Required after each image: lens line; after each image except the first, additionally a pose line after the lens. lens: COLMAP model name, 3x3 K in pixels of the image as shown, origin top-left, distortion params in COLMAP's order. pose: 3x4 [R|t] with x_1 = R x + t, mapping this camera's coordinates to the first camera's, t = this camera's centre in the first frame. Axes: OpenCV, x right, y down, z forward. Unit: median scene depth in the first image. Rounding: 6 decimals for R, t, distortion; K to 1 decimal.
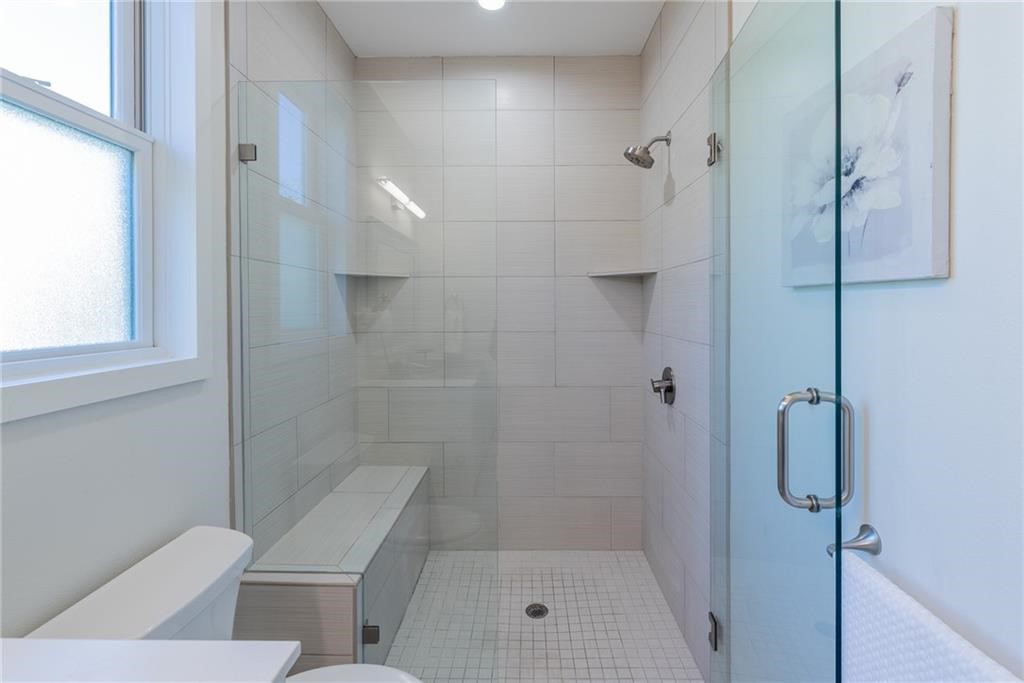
lens RADIAL K [[475.0, 0, 529.4], [0, 475.0, 311.5], [0, 0, 1]] dist [0.001440, -0.001258]
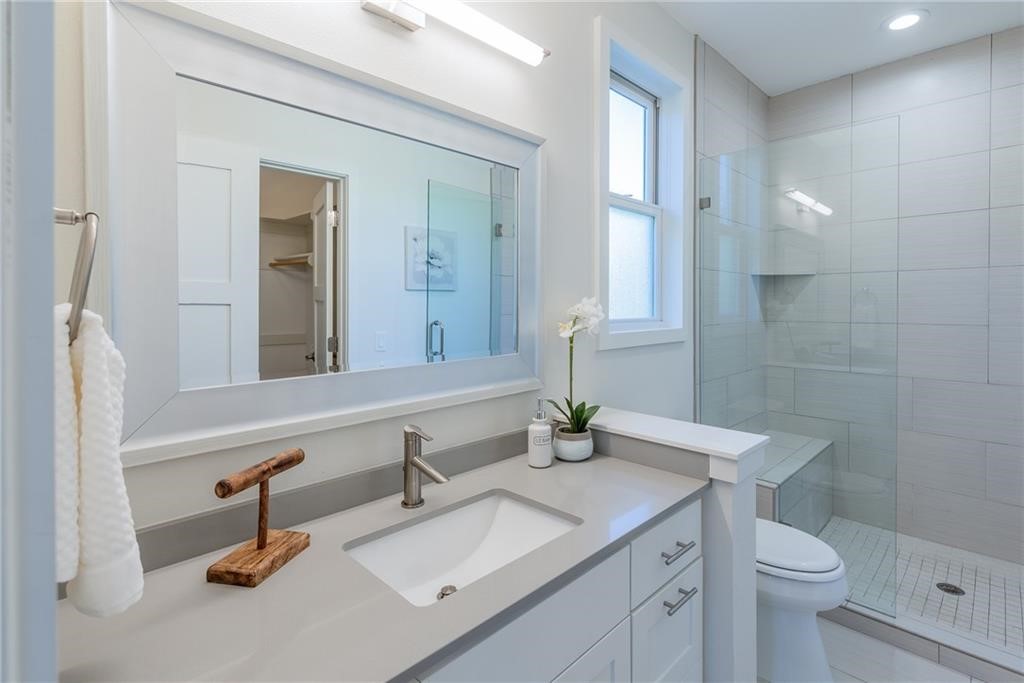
lens RADIAL K [[475.0, 0, 529.4], [0, 475.0, 311.5], [0, 0, 1]] dist [0.001440, -0.001258]
pose [[0.711619, 0.013698, -0.702432, 0.071740], [-0.008017, 0.999903, 0.011376, 0.010778], [0.702520, -0.002464, 0.711660, -0.347252]]
